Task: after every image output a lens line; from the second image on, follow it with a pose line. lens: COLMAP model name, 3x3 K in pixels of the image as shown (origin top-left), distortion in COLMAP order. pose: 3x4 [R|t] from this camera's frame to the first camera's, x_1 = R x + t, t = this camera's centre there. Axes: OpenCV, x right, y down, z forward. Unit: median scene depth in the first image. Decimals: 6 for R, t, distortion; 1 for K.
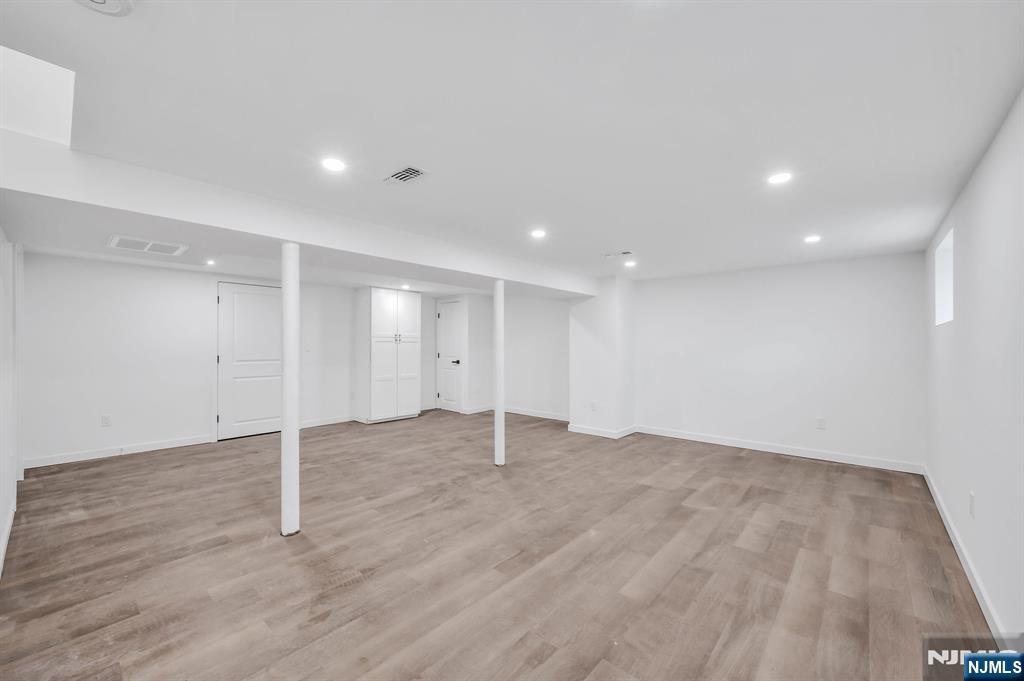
lens RADIAL K [[406.4, 0, 508.4], [0, 406.4, 341.2], [0, 0, 1]] dist [0.000636, -0.000329]
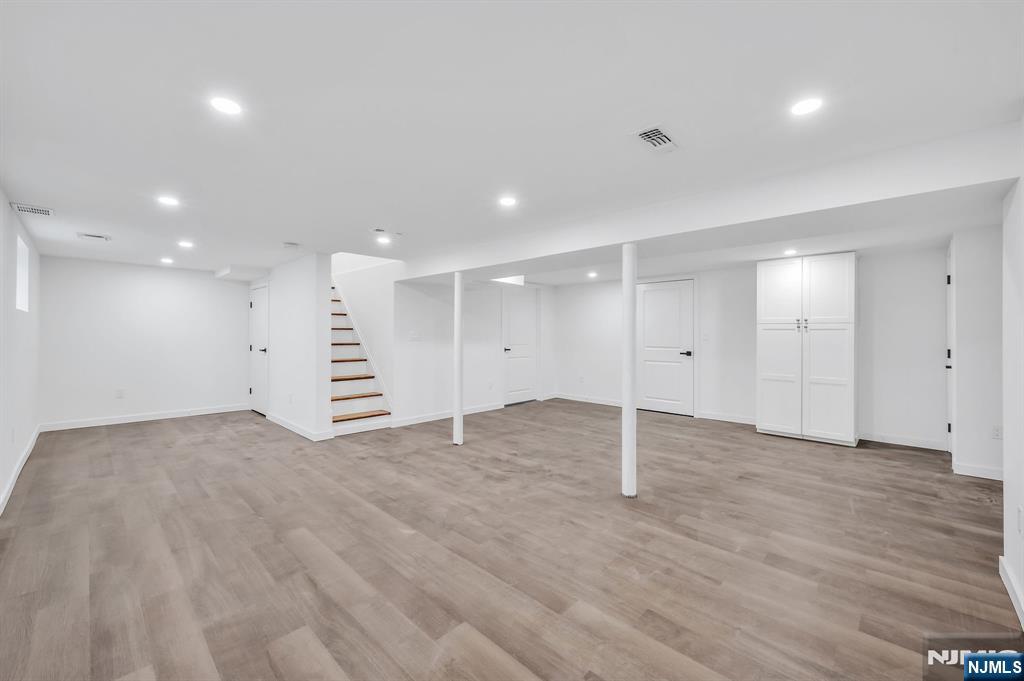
lens RADIAL K [[406.4, 0, 508.4], [0, 406.4, 341.2], [0, 0, 1]] dist [0.000636, -0.000329]
pose [[-0.040168, 0.014654, -0.999085, 0.924355], [0.006182, 0.999877, 0.014417, 0.016682], [0.999174, -0.005597, -0.040254, 1.042776]]
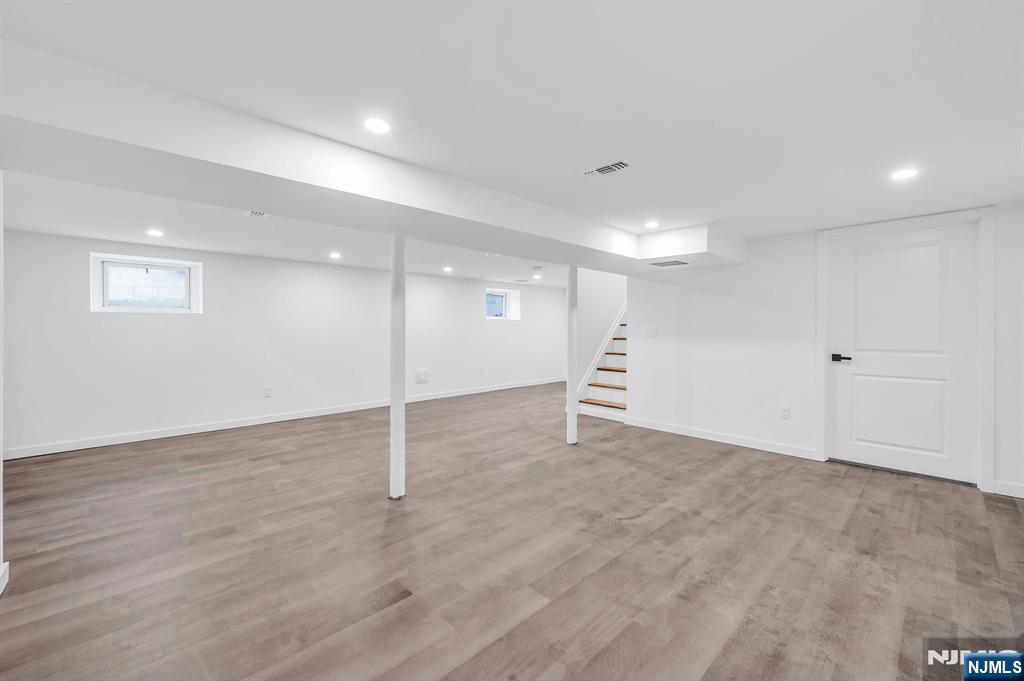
lens RADIAL K [[406.4, 0, 508.4], [0, 406.4, 341.2], [0, 0, 1]] dist [0.000636, -0.000329]
pose [[-0.995994, -0.003448, 0.089354, -0.351126], [-0.001903, 0.999847, 0.017377, 0.028084], [-0.089400, 0.017137, -0.995848, 2.153771]]
